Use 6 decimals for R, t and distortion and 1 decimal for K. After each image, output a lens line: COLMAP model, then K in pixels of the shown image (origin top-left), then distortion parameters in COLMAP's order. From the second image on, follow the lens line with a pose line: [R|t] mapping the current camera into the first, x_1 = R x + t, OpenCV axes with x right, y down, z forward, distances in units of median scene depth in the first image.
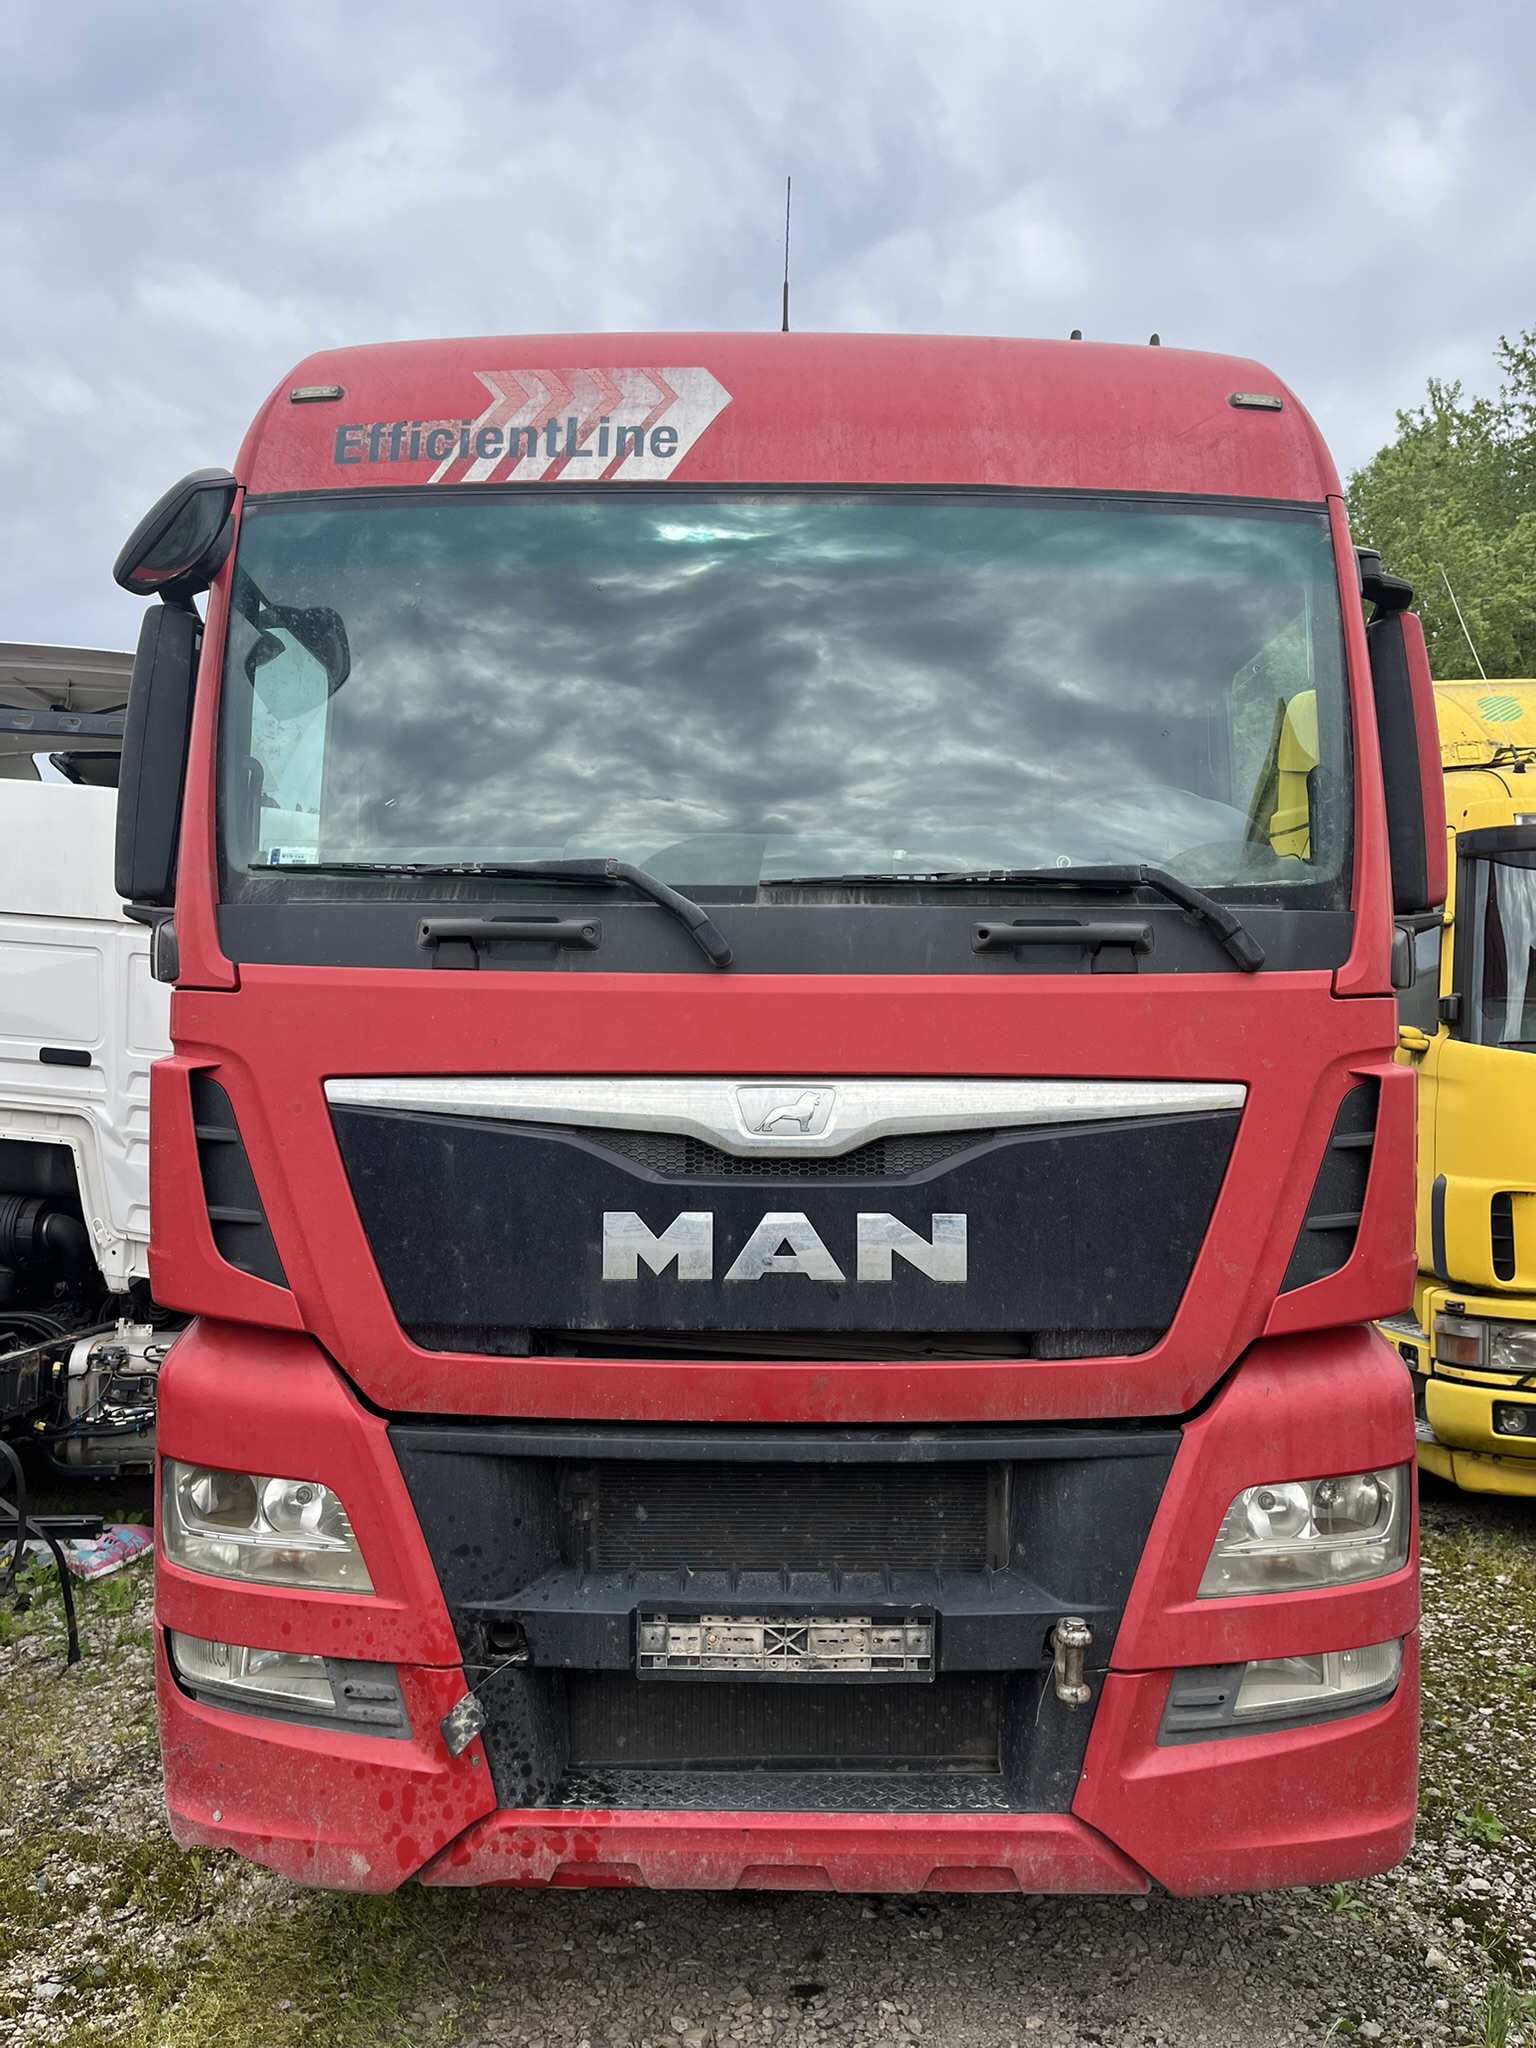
lens RADIAL K [[1559.0, 0, 766.0], [0, 1559.0, 1021.6], [0, 0, 1]] dist [0.046143, -0.037768]
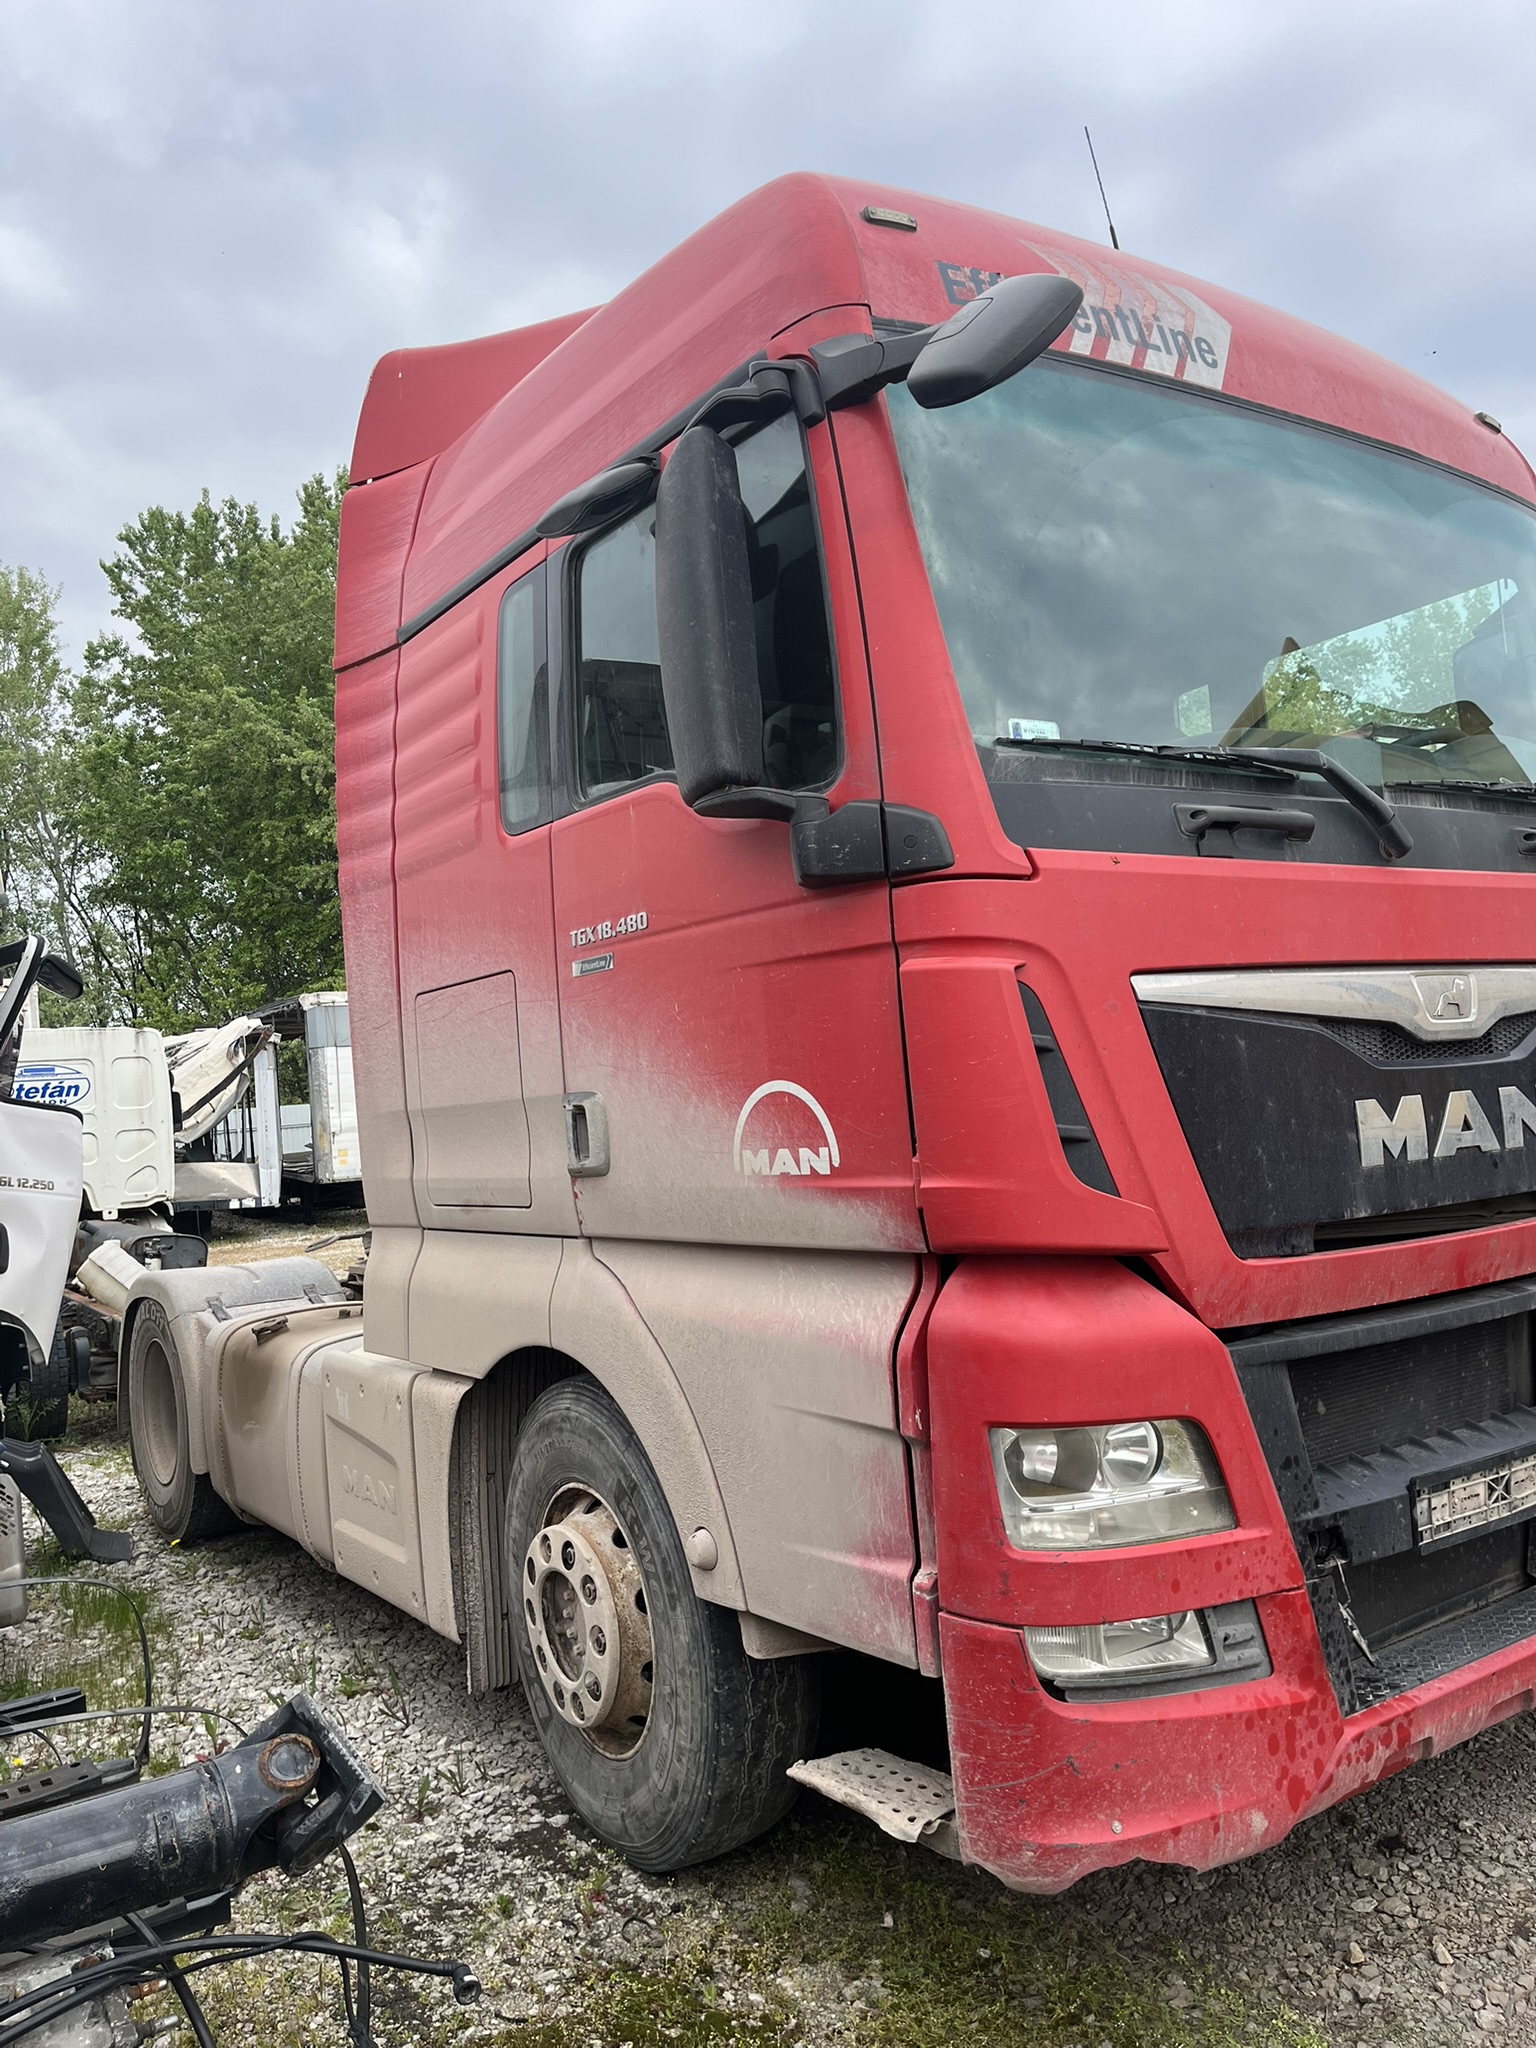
lens RADIAL K [[1559.0, 0, 765.3], [0, 1559.0, 1016.5], [0, 0, 1]] dist [0.046143, -0.037768]
pose [[0.823270, -0.030794, 0.566814, -0.985098], [0.047862, 0.998737, -0.015258, 0.065278], [-0.565628, 0.039690, 0.823705, 0.382414]]
